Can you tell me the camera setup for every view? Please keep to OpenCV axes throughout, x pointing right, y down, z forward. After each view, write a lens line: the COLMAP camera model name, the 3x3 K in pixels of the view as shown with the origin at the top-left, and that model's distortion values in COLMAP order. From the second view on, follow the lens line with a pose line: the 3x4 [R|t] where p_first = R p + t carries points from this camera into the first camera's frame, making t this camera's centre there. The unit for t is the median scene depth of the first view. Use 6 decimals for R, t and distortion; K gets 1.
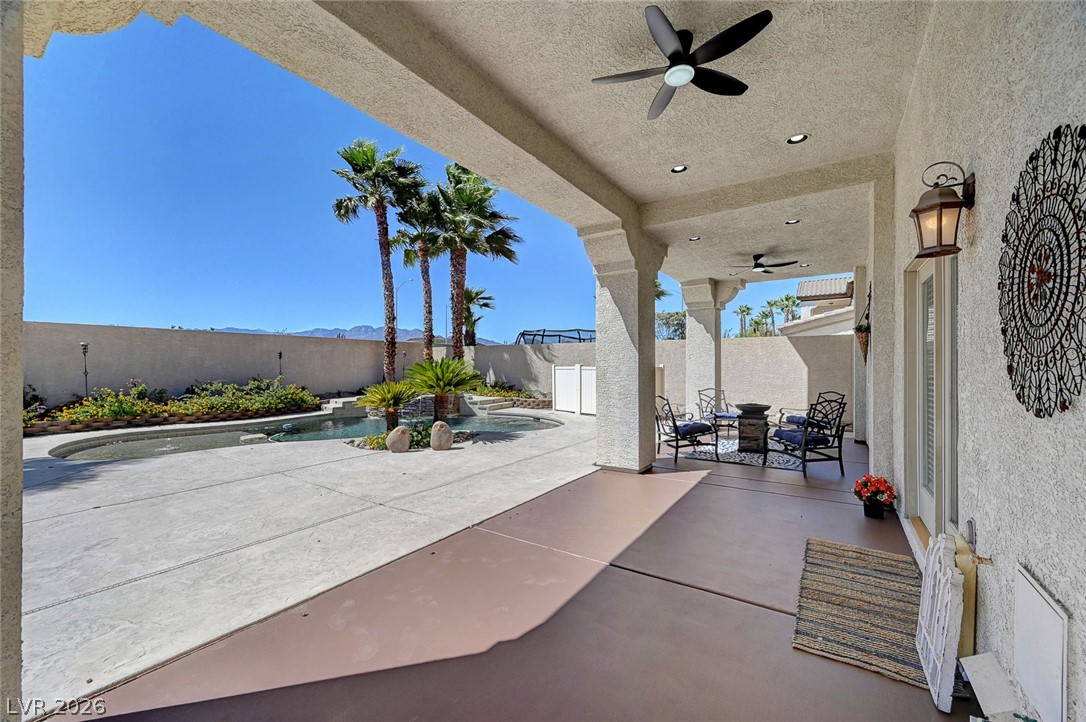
lens RADIAL K [[428.6, 0, 542.8], [0, 428.6, 364.1], [0, 0, 1]] dist [0.000968, 0.000062]
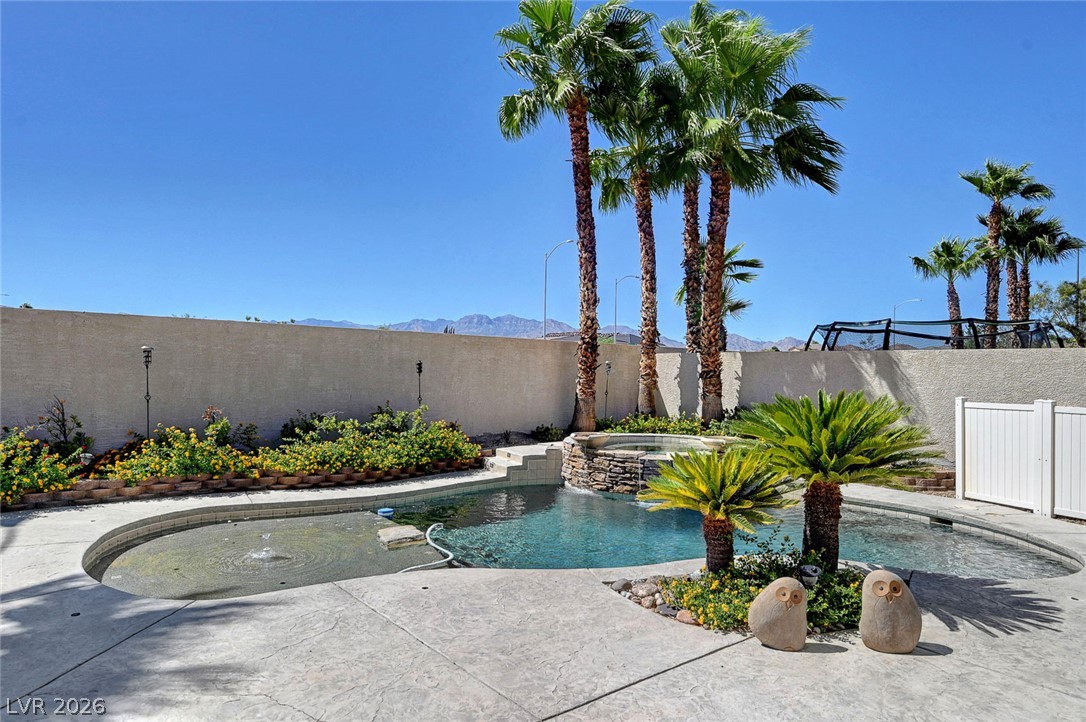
lens RADIAL K [[668.6, 0, 543.0], [0, 668.6, 361.0], [0, 0, 1]] dist [-0.005858, 0.000549]
pose [[0.957924, 0.012700, -0.286743, -0.205566], [-0.018054, 0.999708, -0.016036, -0.018686], [0.286455, 0.020538, 0.957873, 0.201763]]
